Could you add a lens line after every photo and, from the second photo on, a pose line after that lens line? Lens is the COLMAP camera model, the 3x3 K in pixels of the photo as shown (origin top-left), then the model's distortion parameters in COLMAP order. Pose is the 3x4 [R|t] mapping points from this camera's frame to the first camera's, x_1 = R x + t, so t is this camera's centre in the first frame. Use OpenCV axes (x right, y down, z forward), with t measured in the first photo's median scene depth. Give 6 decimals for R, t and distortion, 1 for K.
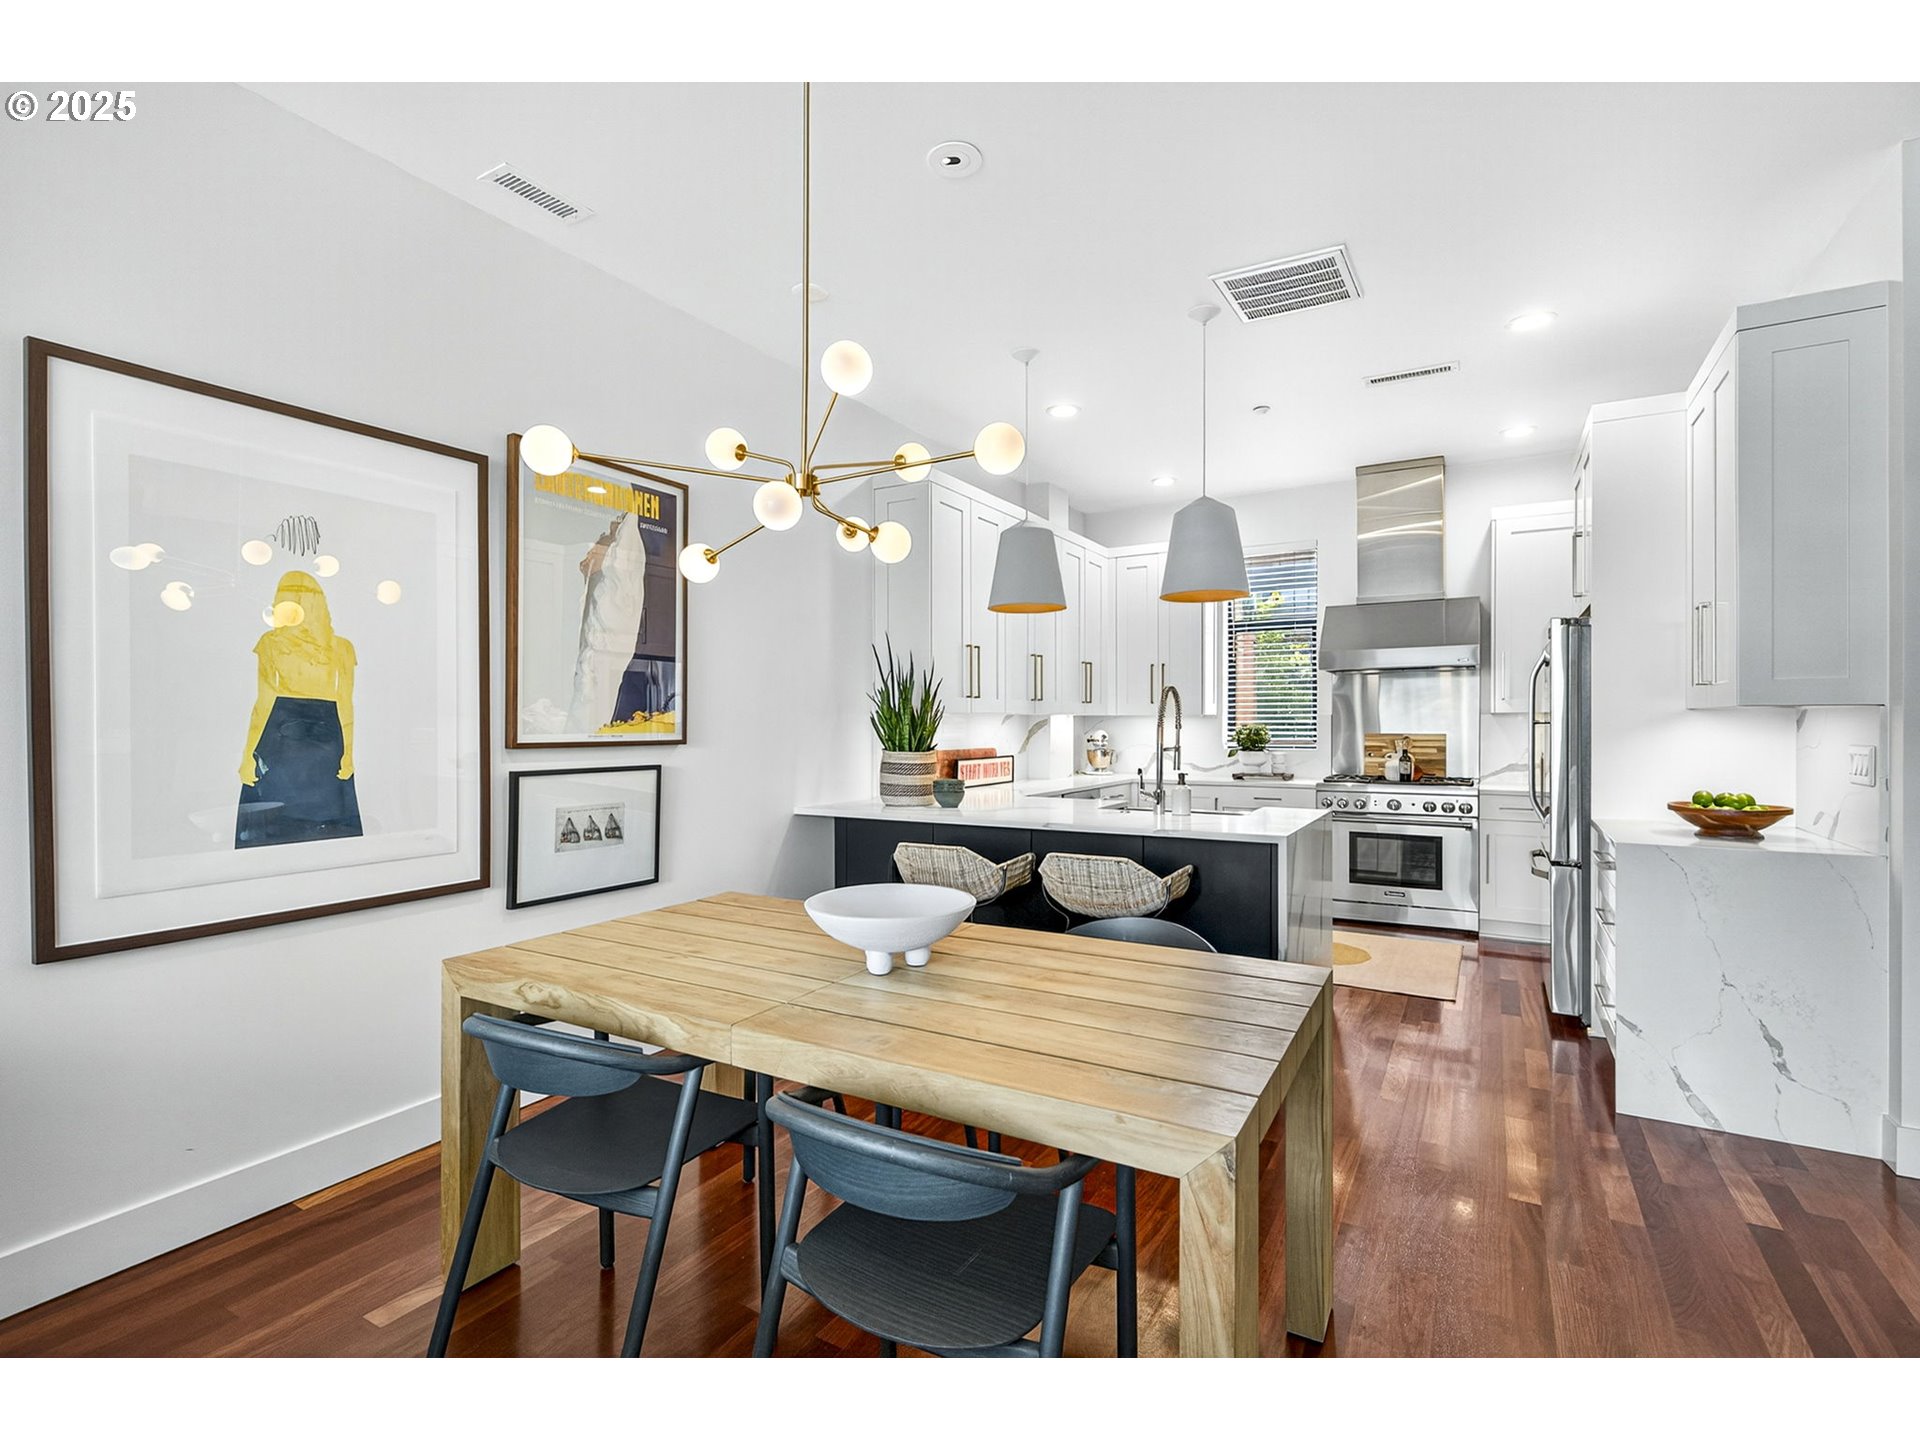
lens RADIAL K [[910.4, 0, 954.4], [0, 910.4, 713.0], [0, 0, 1]] dist [0.010915, -0.000427]
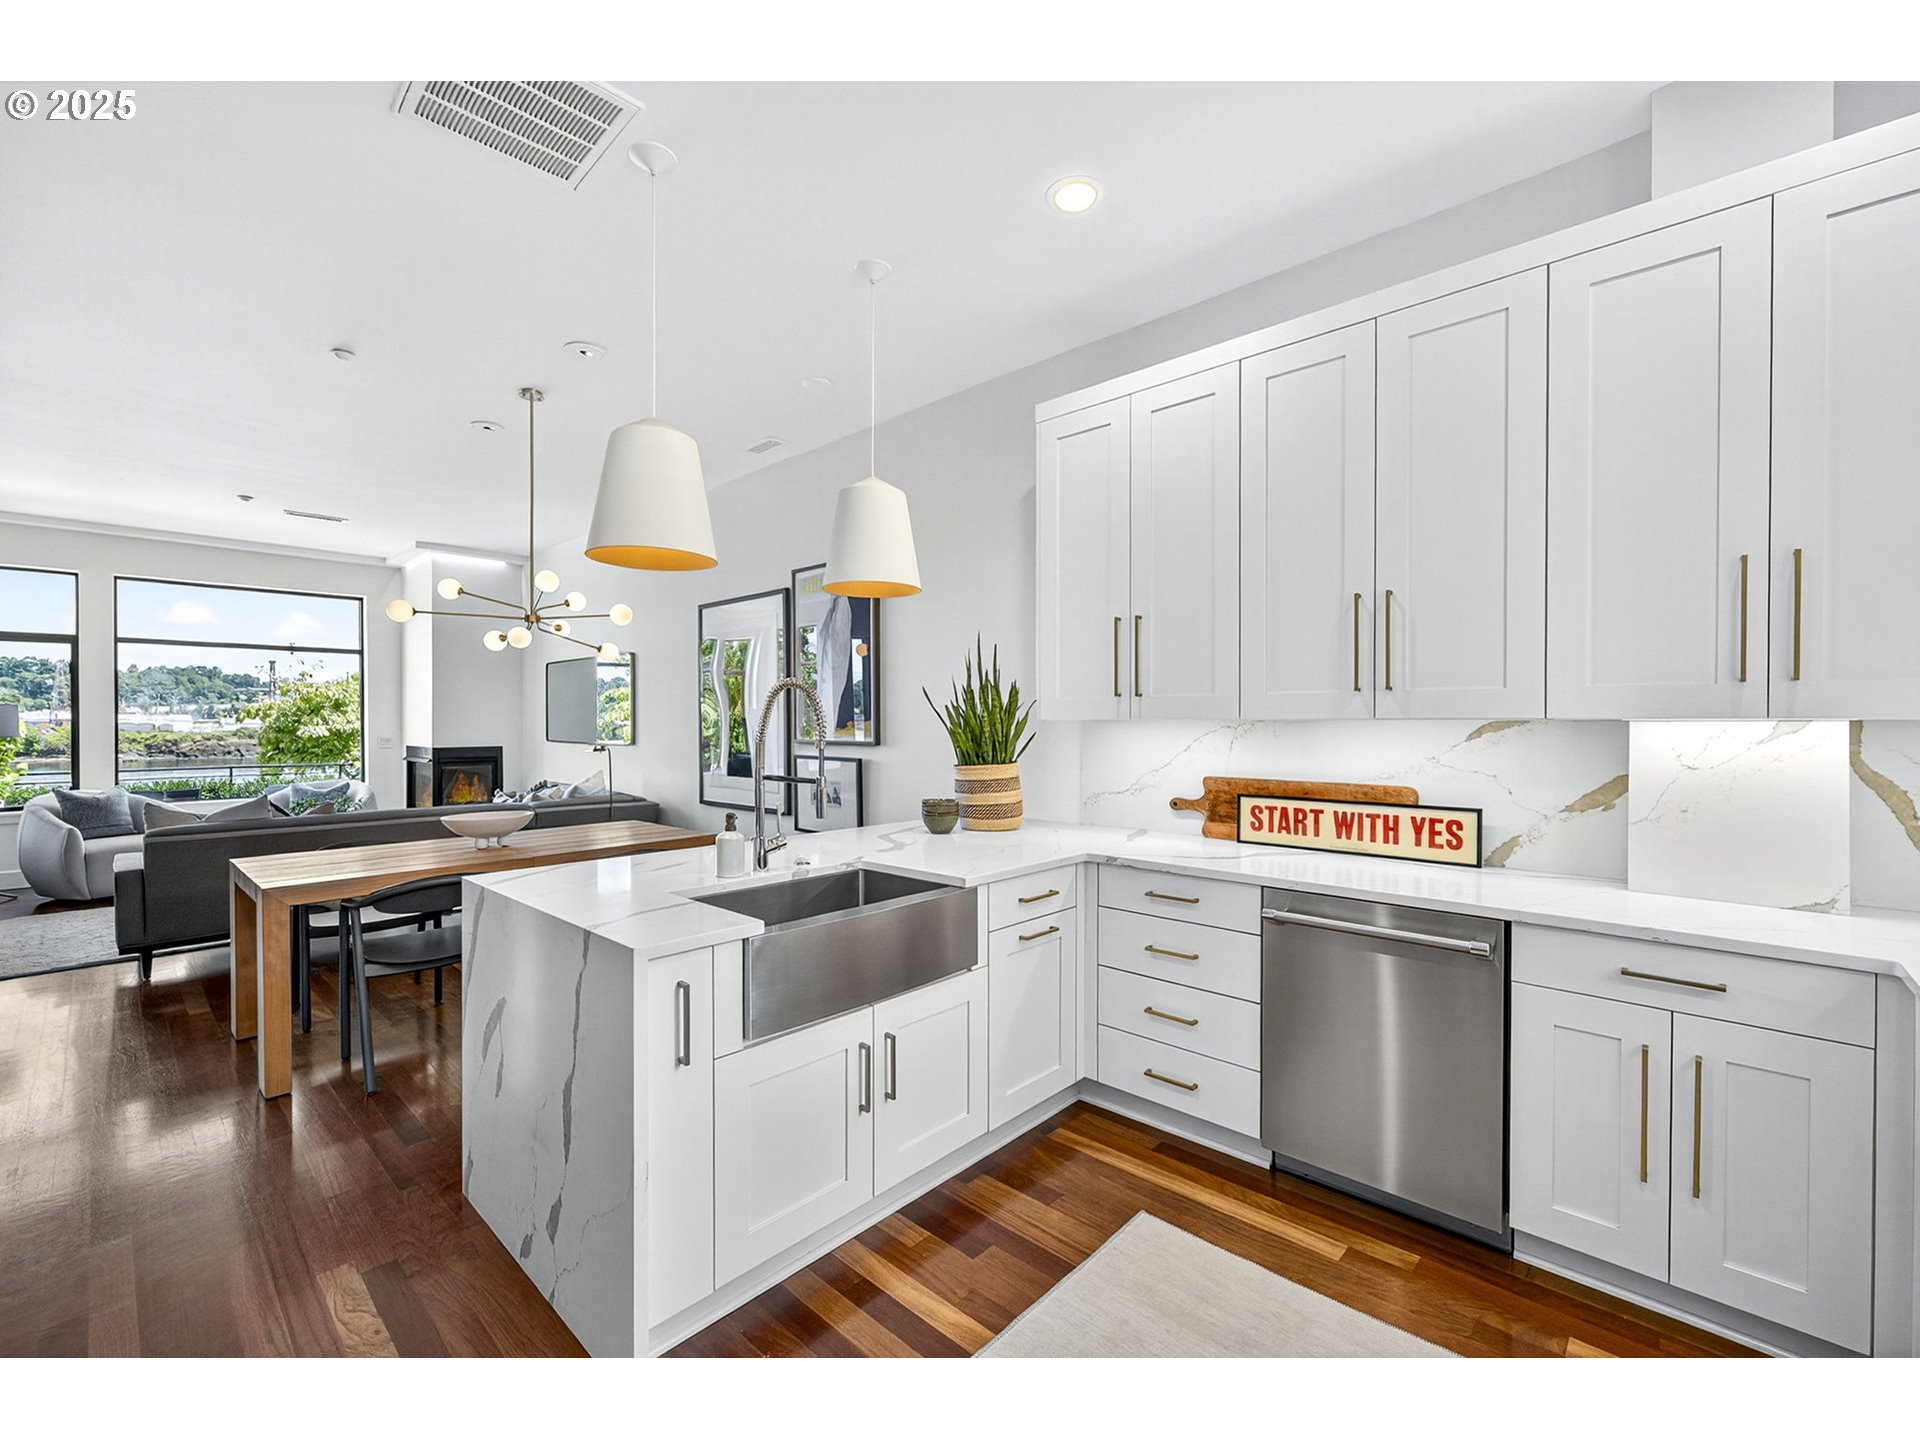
lens RADIAL K [[803.8, 0, 973.1], [0, 803.8, 724.1], [0, 0, 1]] dist [0.000301, -0.000232]
pose [[-0.214785, 0.001605, -0.976660, 0.516987], [0.007049, 0.999975, 0.000093, 0.001791], [0.976636, -0.006865, -0.214791, 0.864897]]
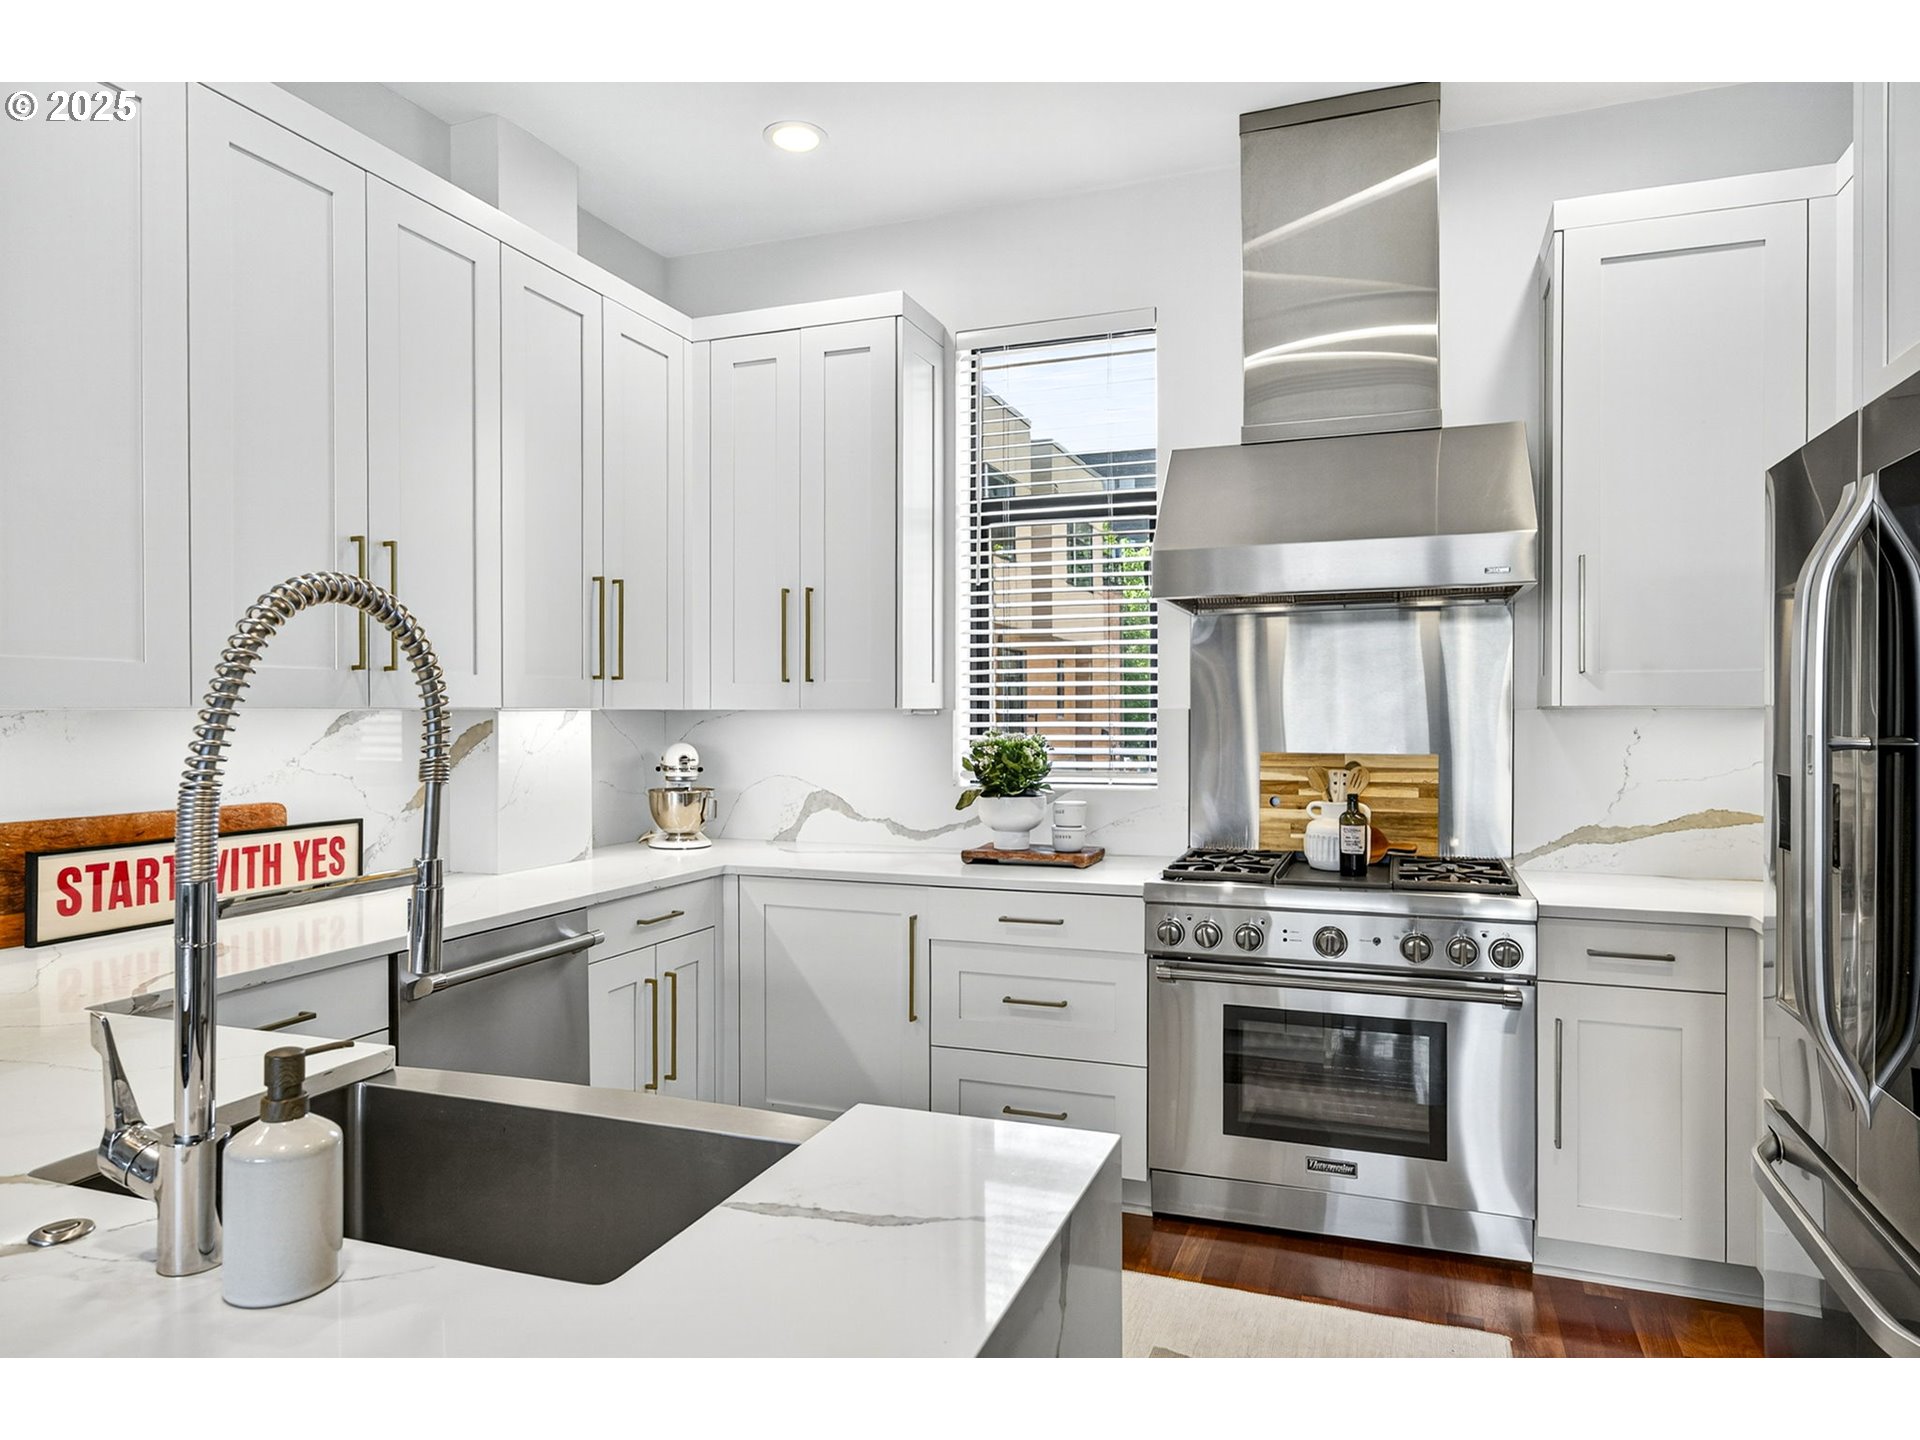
lens RADIAL K [[1161.6, 0, 968.0], [0, 1161.6, 714.2], [0, 0, 1]] dist [-0.014523, 0.006256]
pose [[0.984527, -0.001668, 0.175226, 0.234146], [-0.000076, 0.999951, 0.009945, -0.001046], [-0.175234, -0.009804, 0.984478, 0.521451]]
